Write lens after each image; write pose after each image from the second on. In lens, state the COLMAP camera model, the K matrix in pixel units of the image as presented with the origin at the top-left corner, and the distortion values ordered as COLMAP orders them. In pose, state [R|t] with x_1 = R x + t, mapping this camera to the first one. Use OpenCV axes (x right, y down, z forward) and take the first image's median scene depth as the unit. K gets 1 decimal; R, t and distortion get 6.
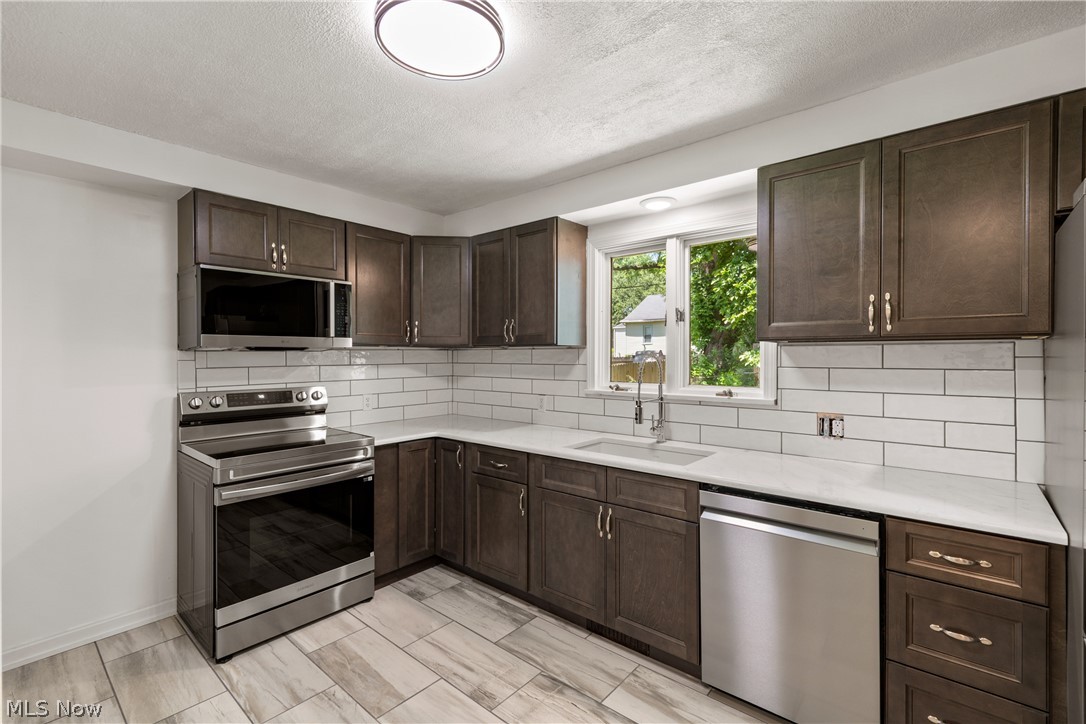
lens RADIAL K [[484.2, 0, 550.0], [0, 484.2, 357.3], [0, 0, 1]] dist [-0.004450, -0.000093]
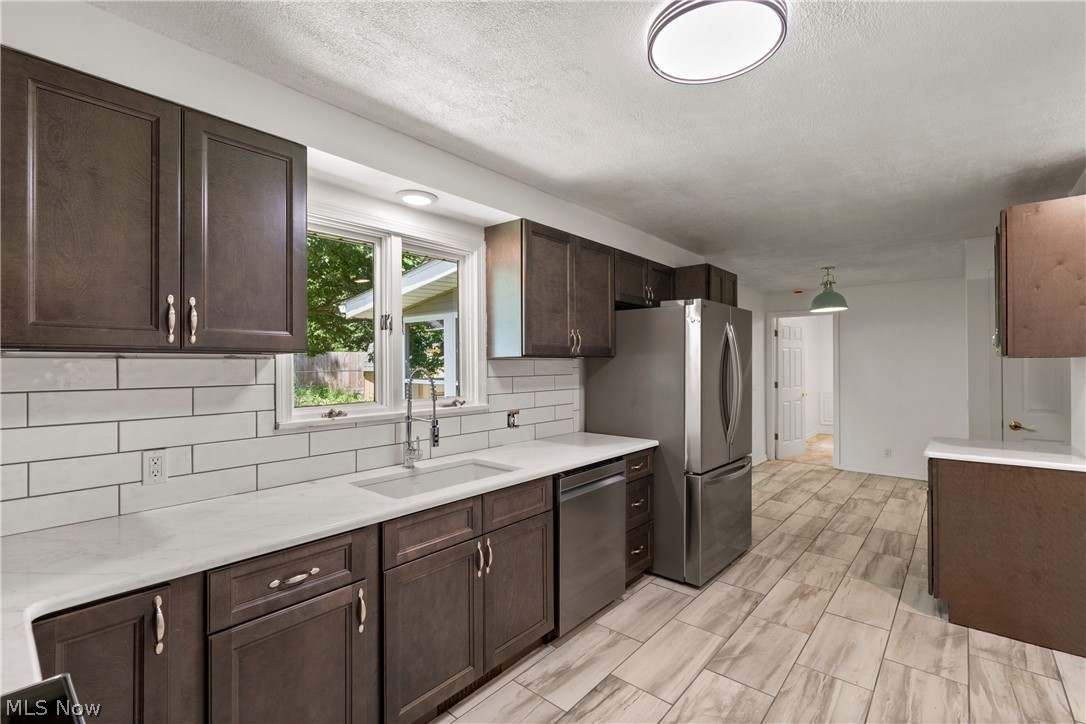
lens RADIAL K [[484.2, 0, 550.2], [0, 484.2, 362.9], [0, 0, 1]] dist [-0.004450, -0.000093]
pose [[-0.006005, 0.004539, 0.999972, -0.766197], [0.009549, 0.999944, -0.004482, -0.008773], [-0.999936, 0.009522, -0.006048, 0.873272]]
